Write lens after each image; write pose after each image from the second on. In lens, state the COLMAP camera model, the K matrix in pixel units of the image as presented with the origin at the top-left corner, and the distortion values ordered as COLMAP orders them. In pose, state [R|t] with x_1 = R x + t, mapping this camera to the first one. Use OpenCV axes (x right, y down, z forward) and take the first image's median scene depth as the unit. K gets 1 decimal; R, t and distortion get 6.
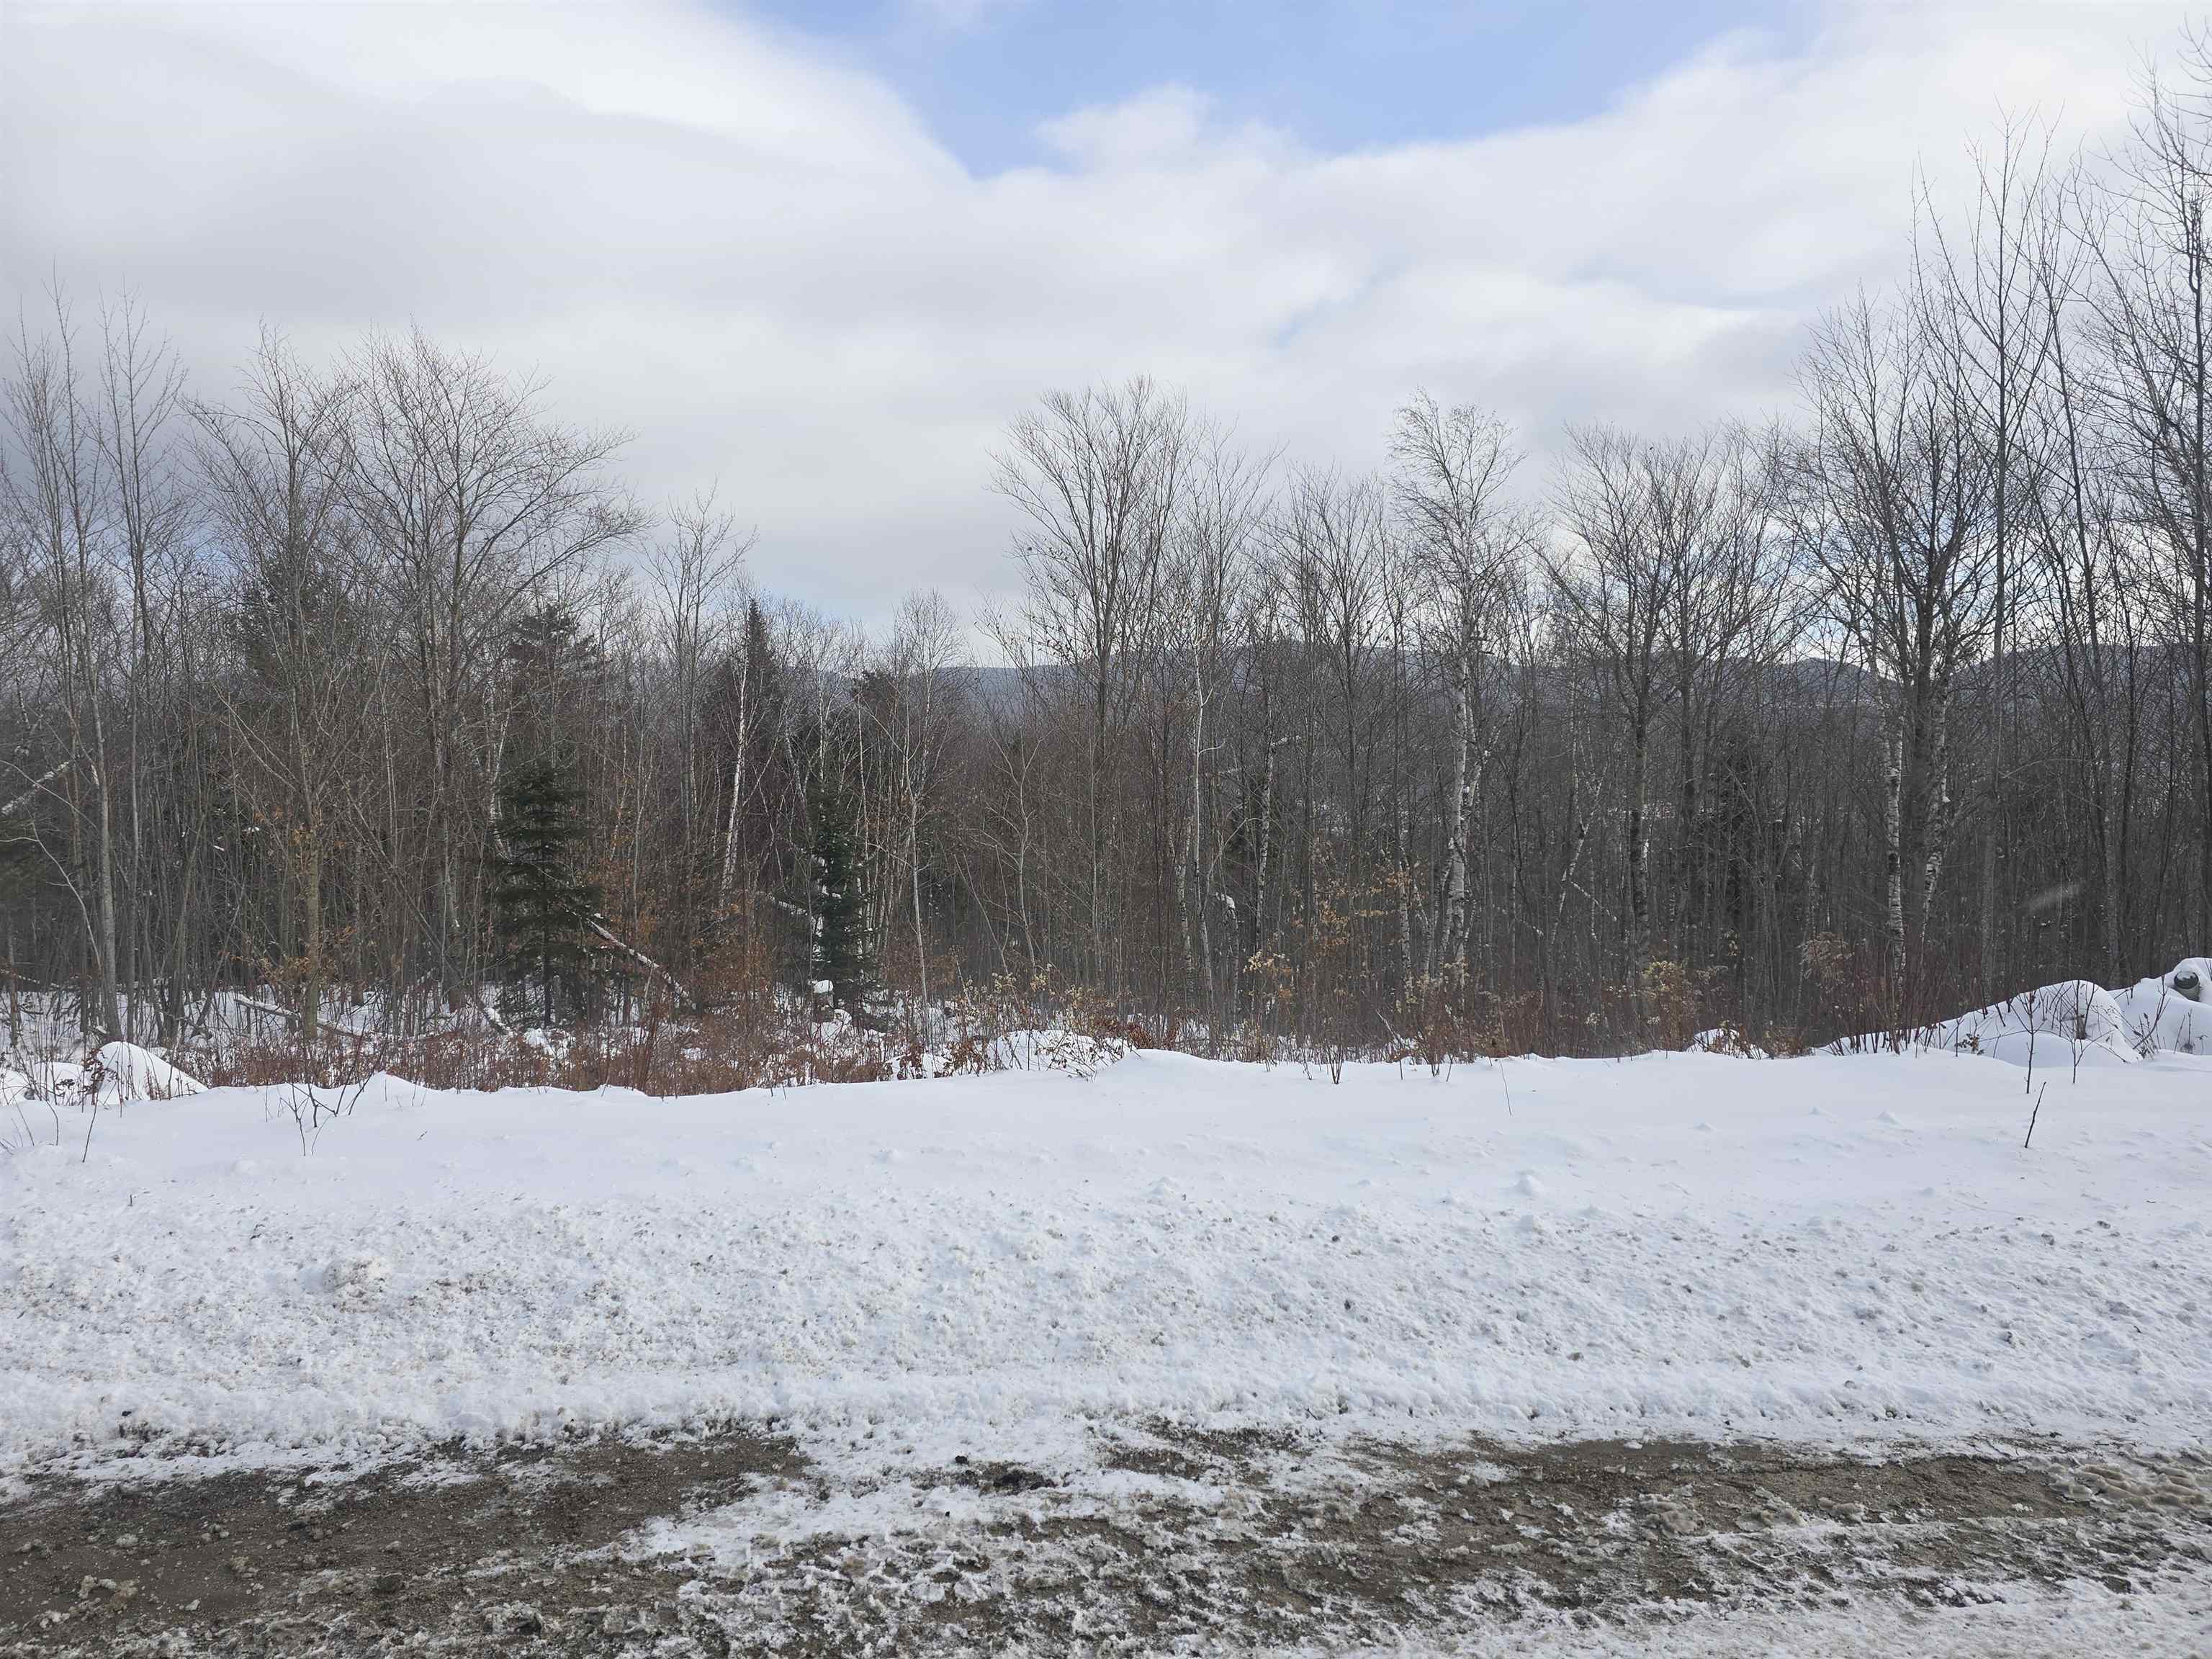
lens RADIAL K [[1466.6, 0, 1092.4], [0, 1466.6, 843.6], [0, 0, 1]] dist [0.057425, -0.053862]
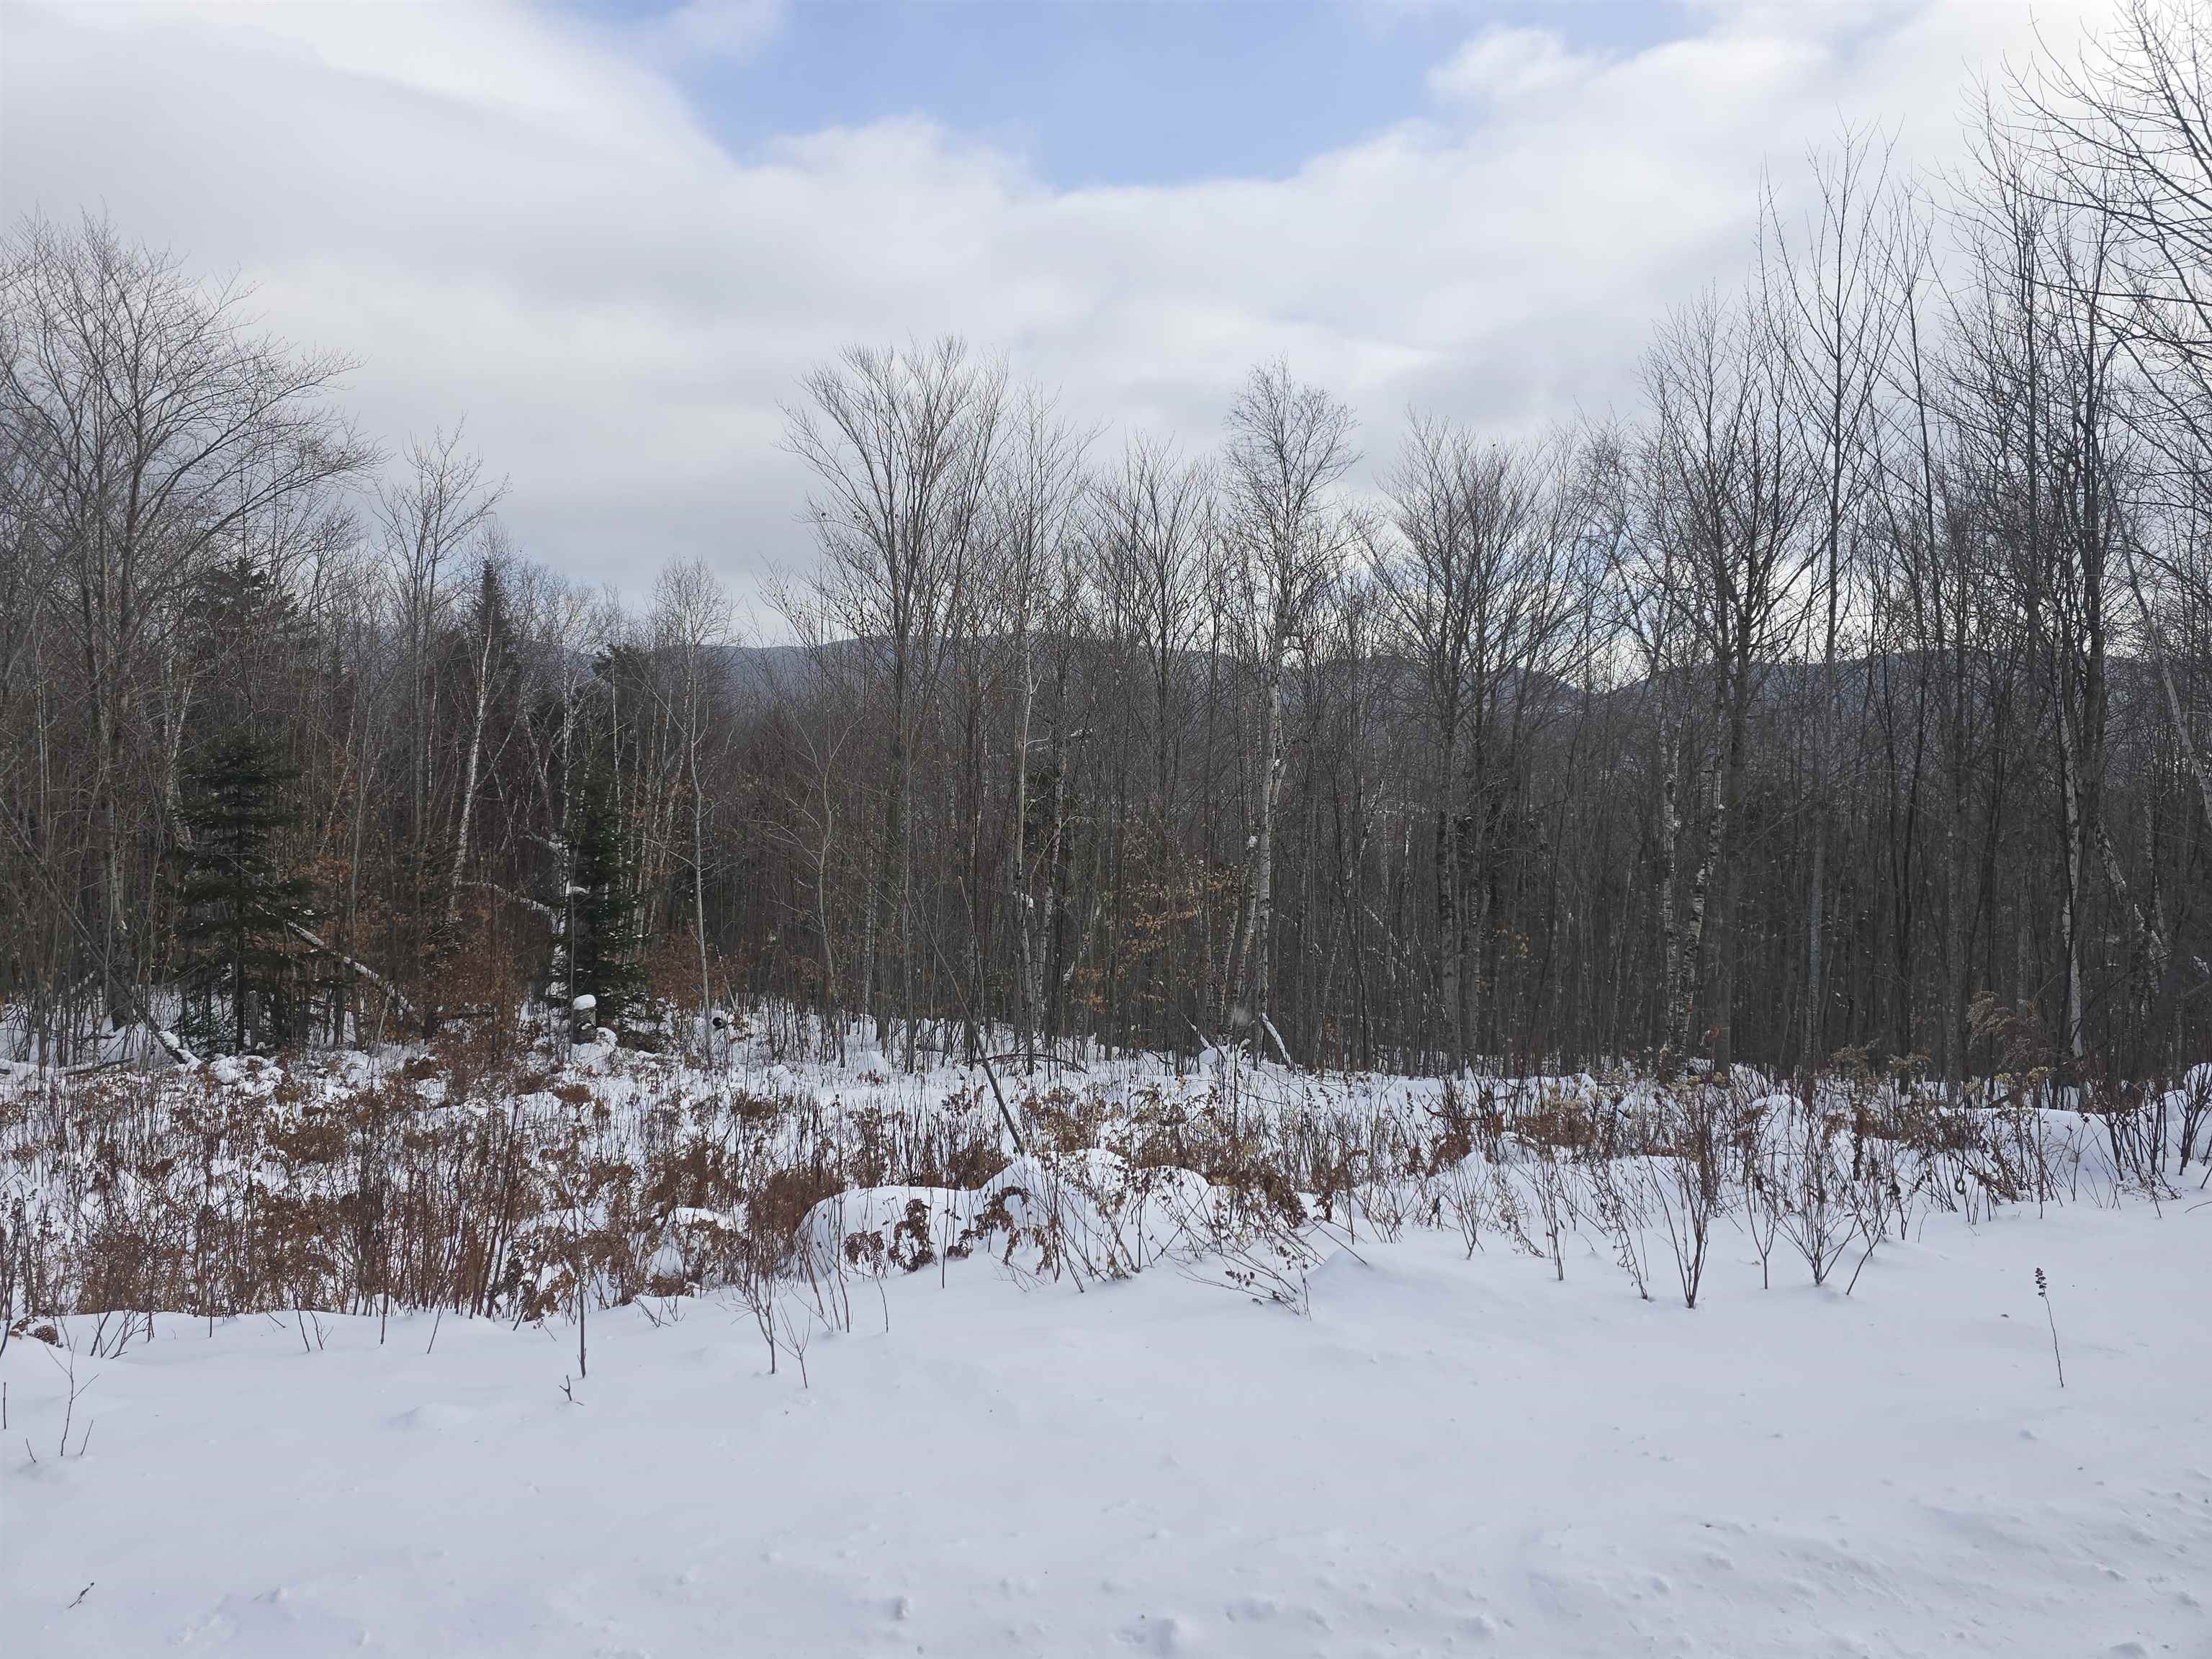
lens RADIAL K [[1466.6, 0, 1089.5], [0, 1466.6, 815.0], [0, 0, 1]] dist [0.057425, -0.053862]
pose [[0.984889, 0.014420, 0.172585, -0.051471], [-0.012297, 0.999835, -0.013370, -0.005996], [-0.172749, 0.011045, 0.984904, 0.103425]]
